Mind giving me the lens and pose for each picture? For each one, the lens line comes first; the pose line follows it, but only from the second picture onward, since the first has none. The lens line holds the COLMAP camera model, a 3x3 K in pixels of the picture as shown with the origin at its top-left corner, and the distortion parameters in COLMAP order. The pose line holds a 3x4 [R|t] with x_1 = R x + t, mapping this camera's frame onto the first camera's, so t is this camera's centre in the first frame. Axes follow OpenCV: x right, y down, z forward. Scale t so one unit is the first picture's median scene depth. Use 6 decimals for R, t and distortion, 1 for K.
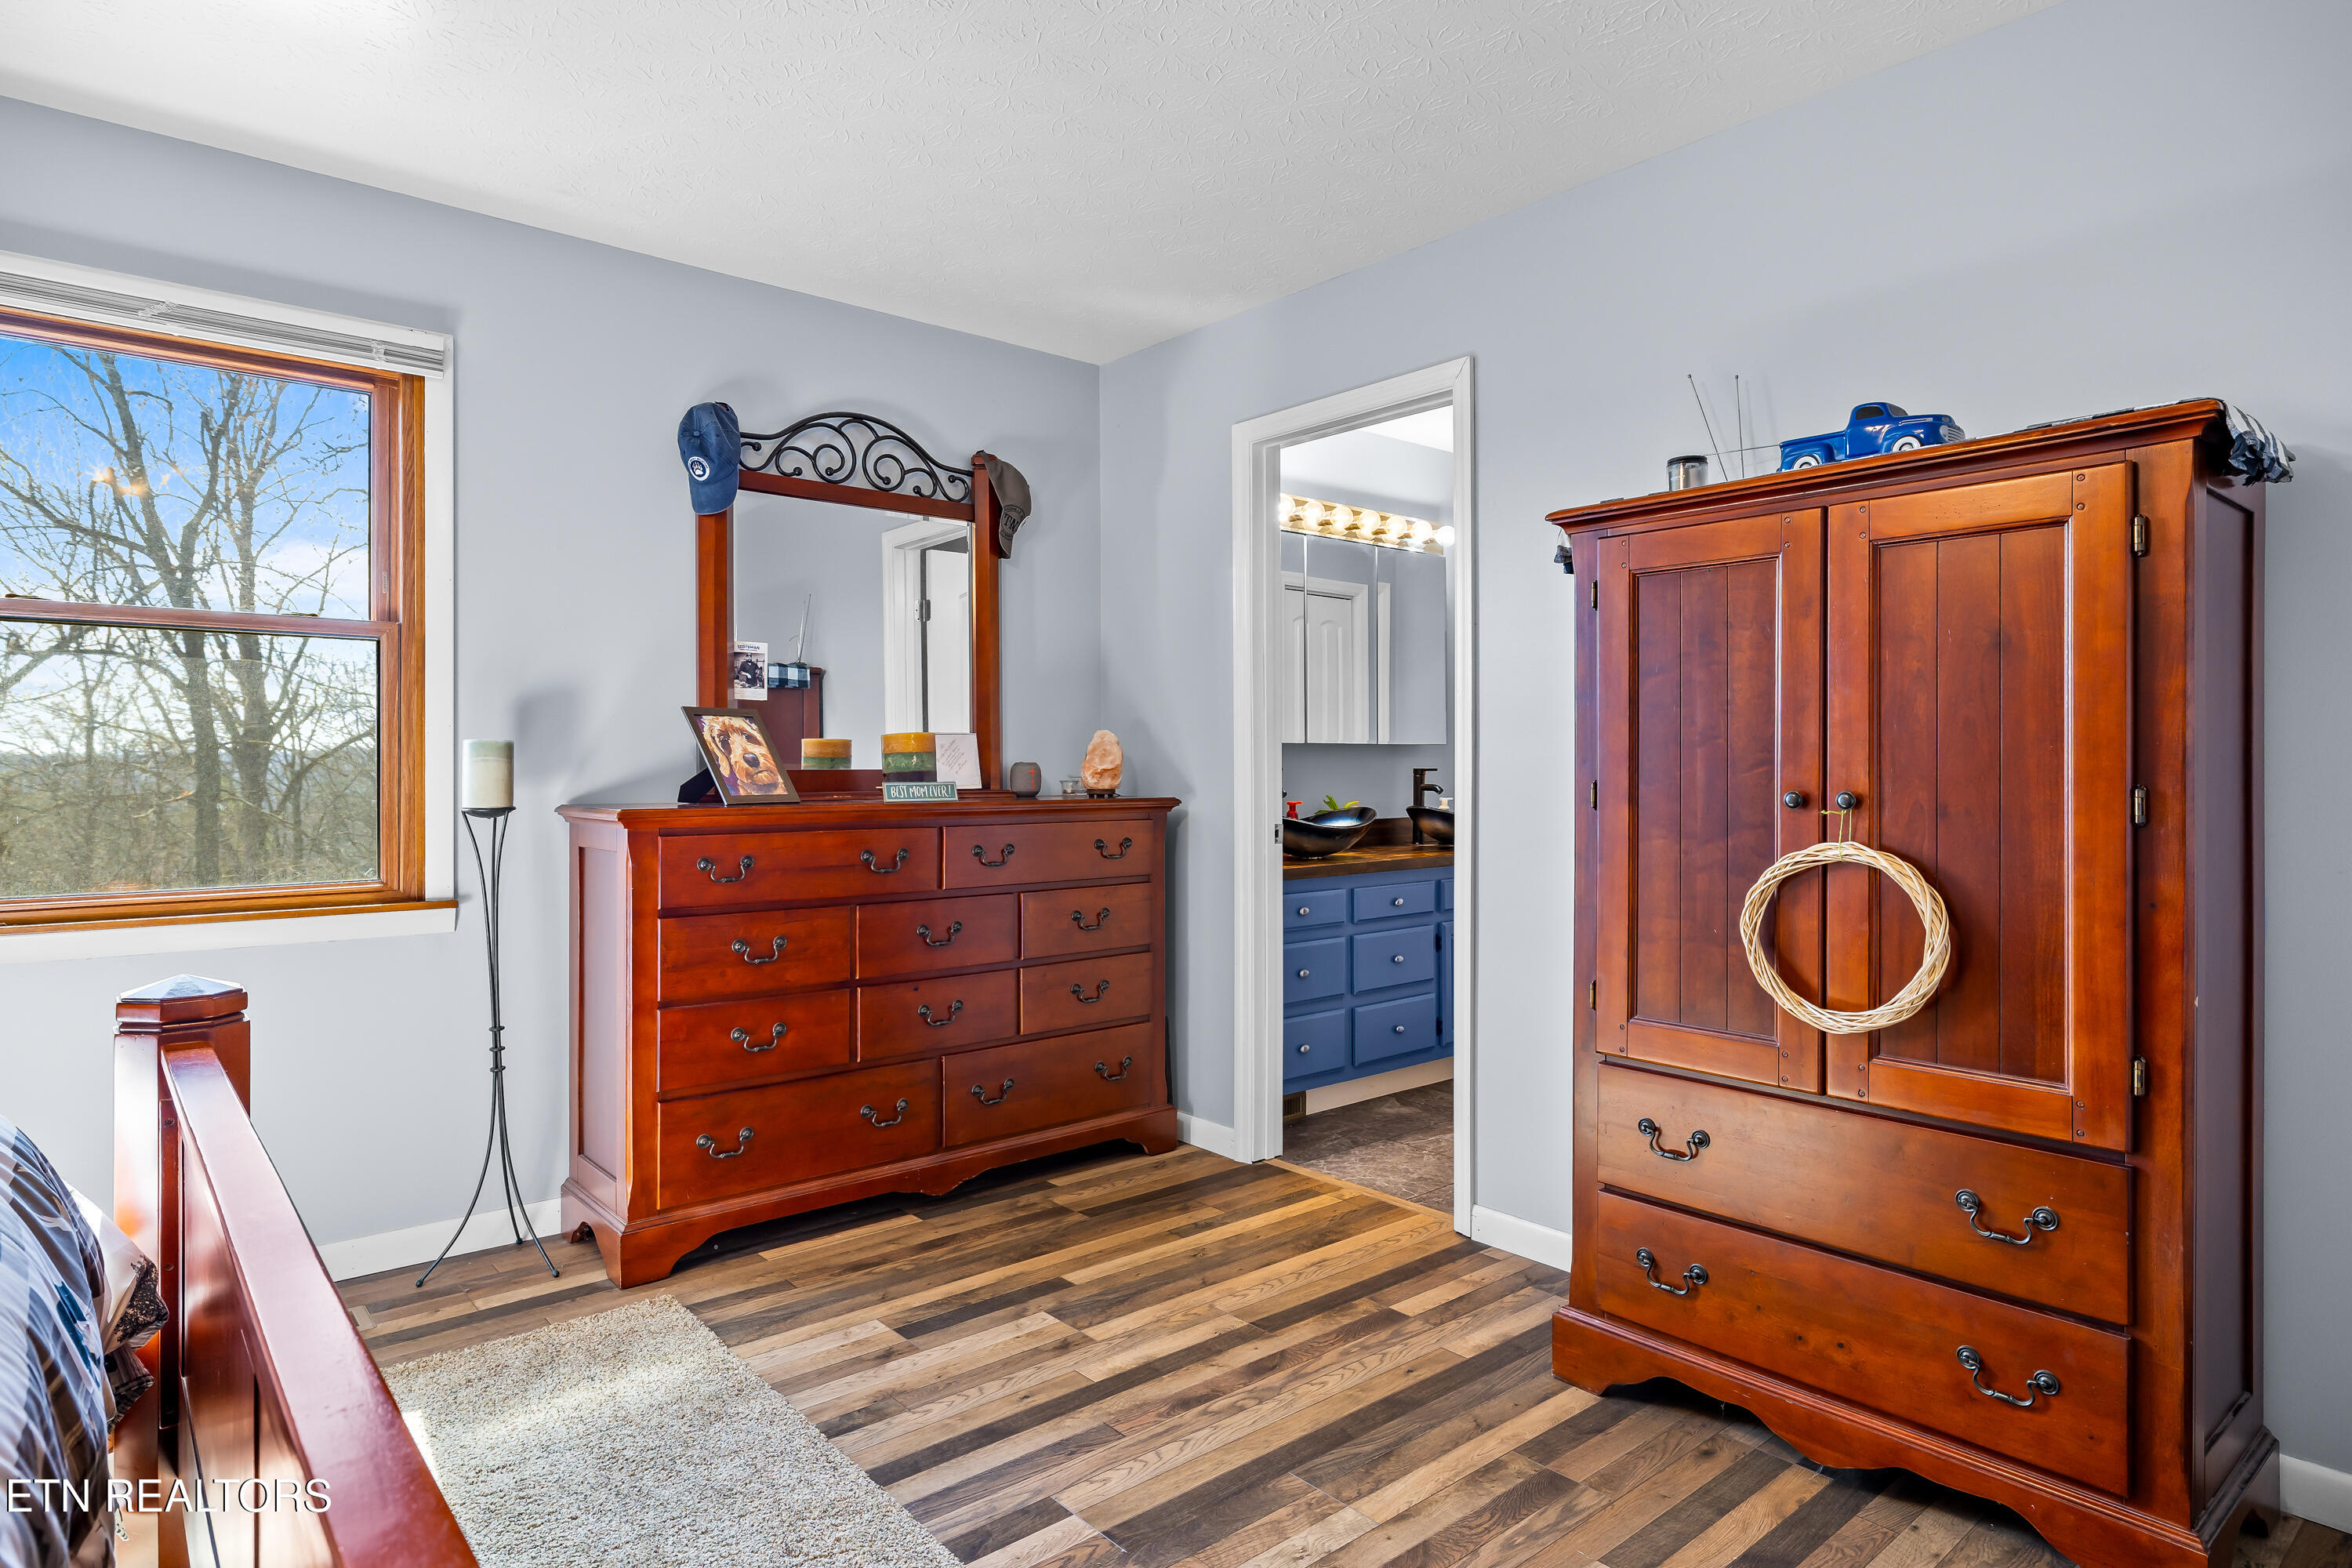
lens RADIAL K [[1351.8, 0, 1164.9], [0, 1351.8, 767.6], [0, 0, 1]] dist [-0.004342, -0.002867]
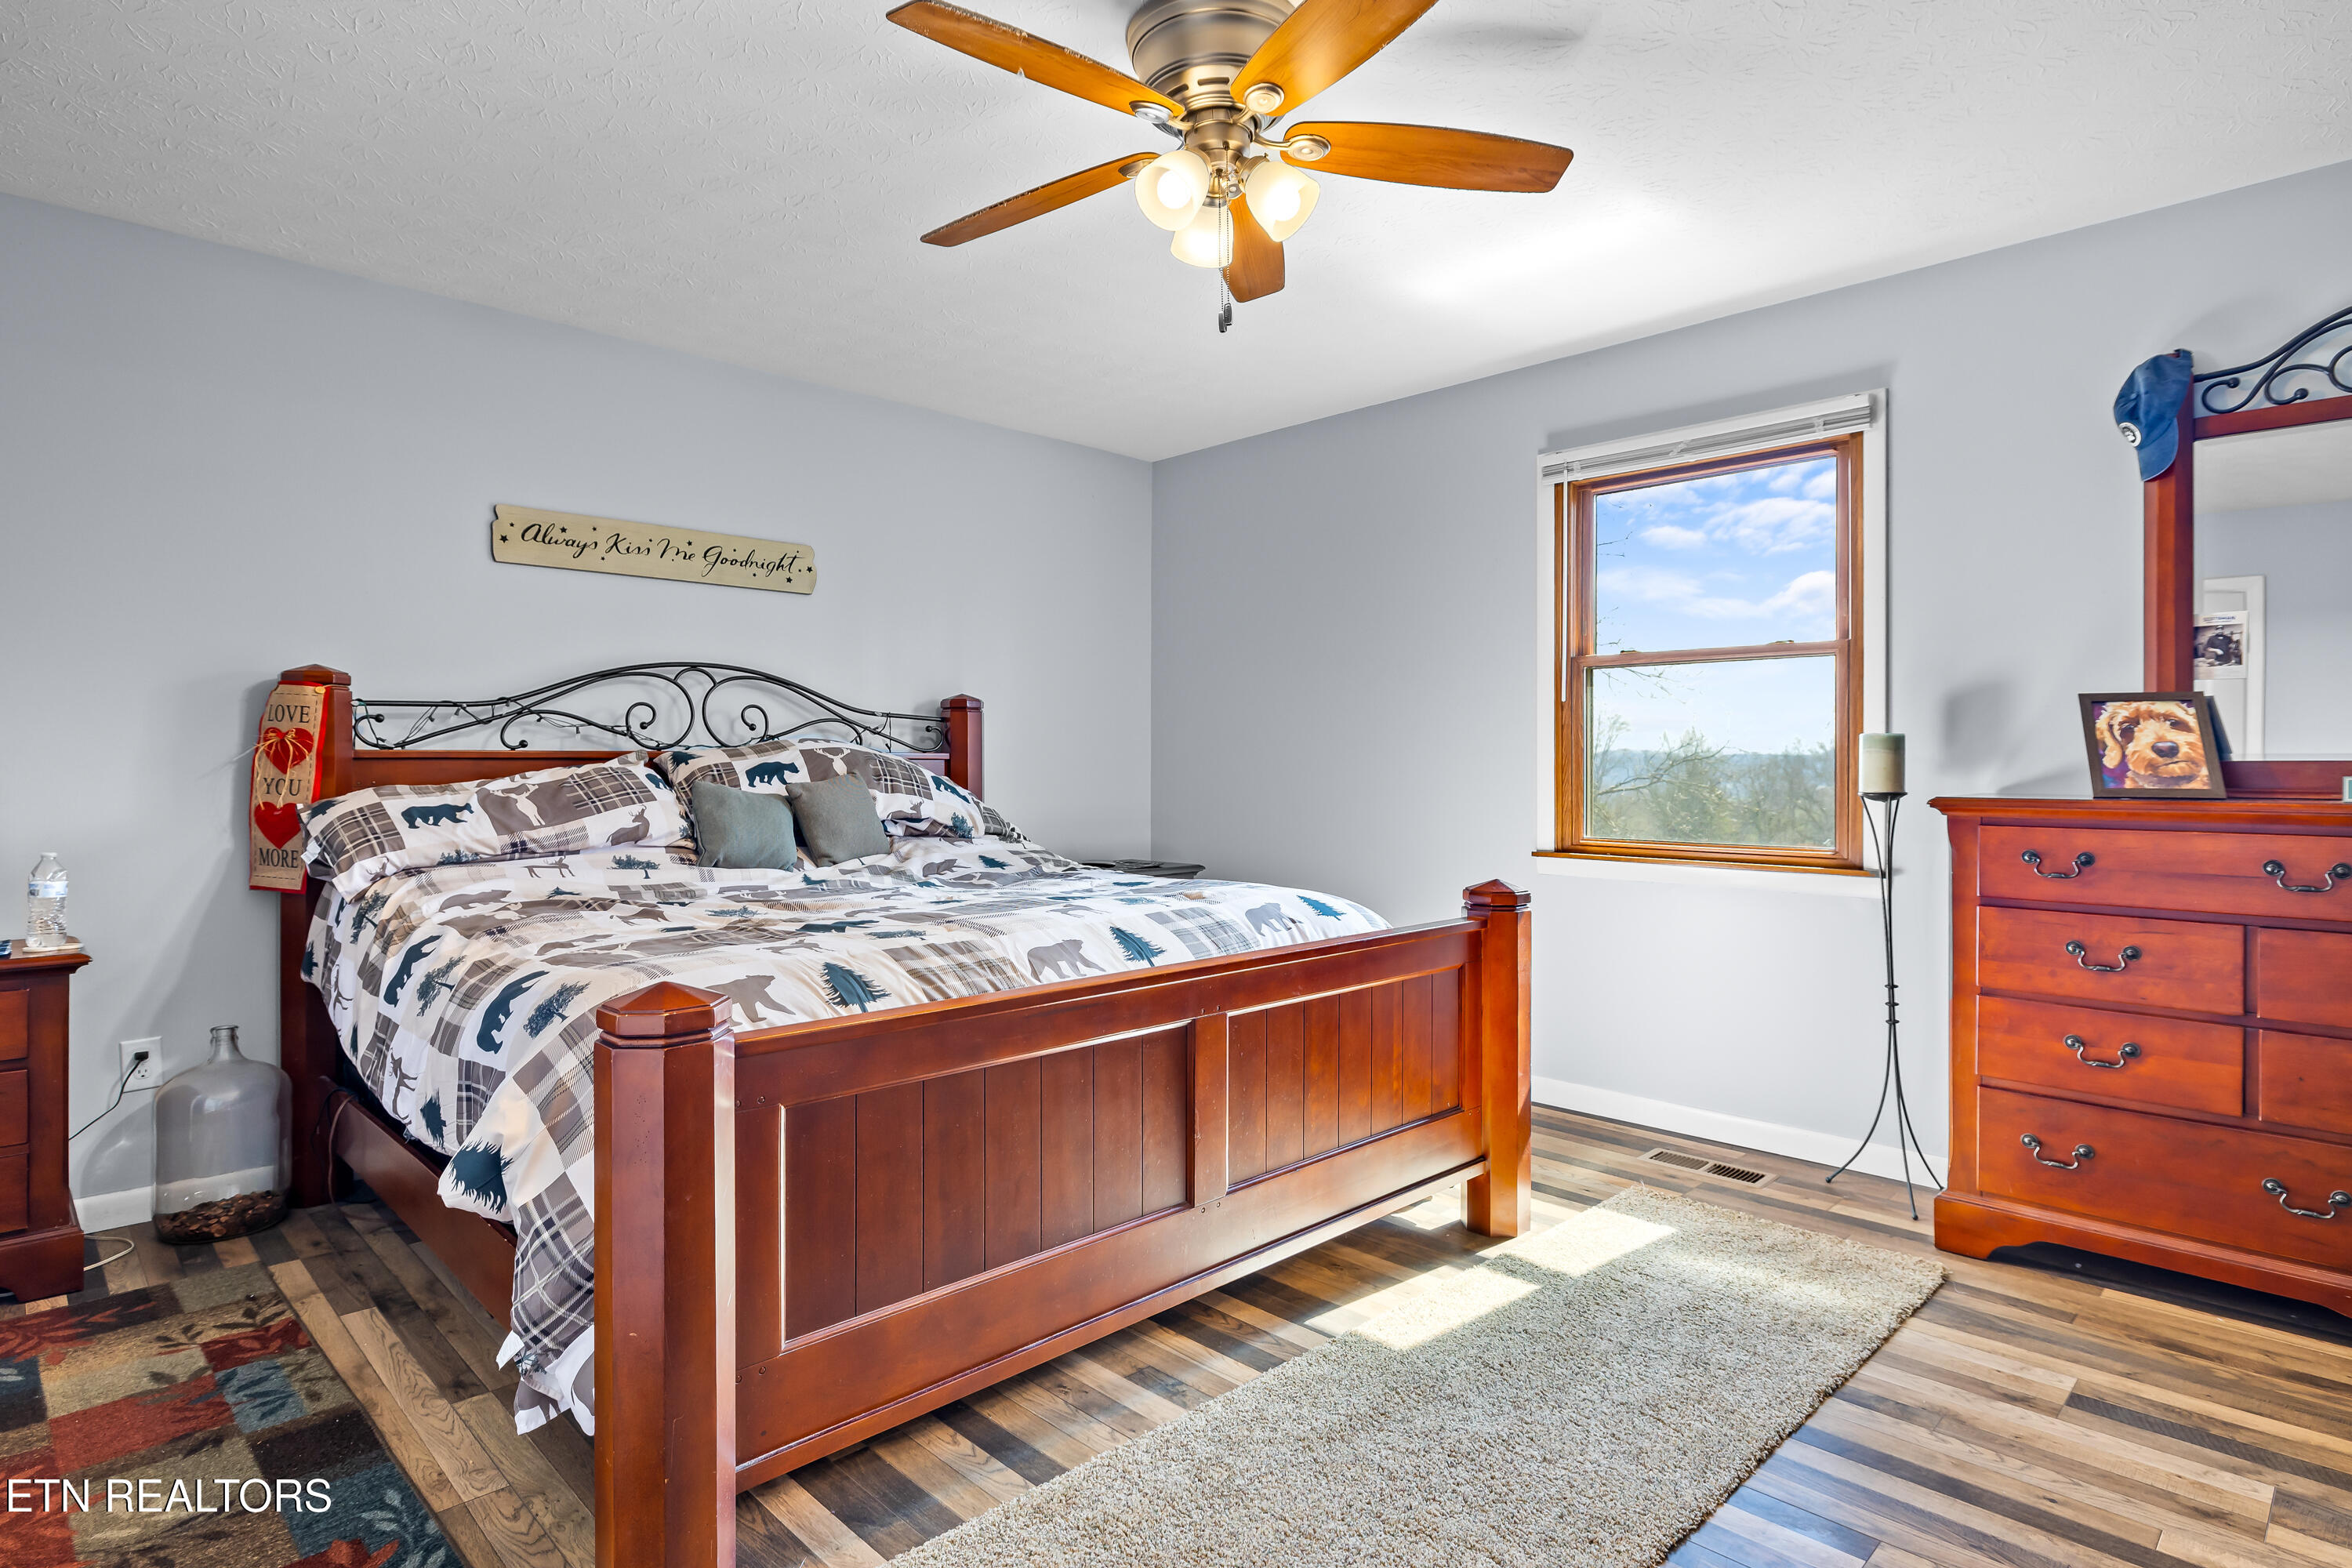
lens RADIAL K [[1256.4, 0, 1168.9], [0, 1256.4, 774.1], [0, 0, 1]] dist [-0.003063, -0.000529]
pose [[0.039006, 0.007728, -0.999209, 0.540099], [-0.005568, 0.999956, 0.007517, 0.009053], [0.999223, 0.005270, 0.039047, 0.345751]]
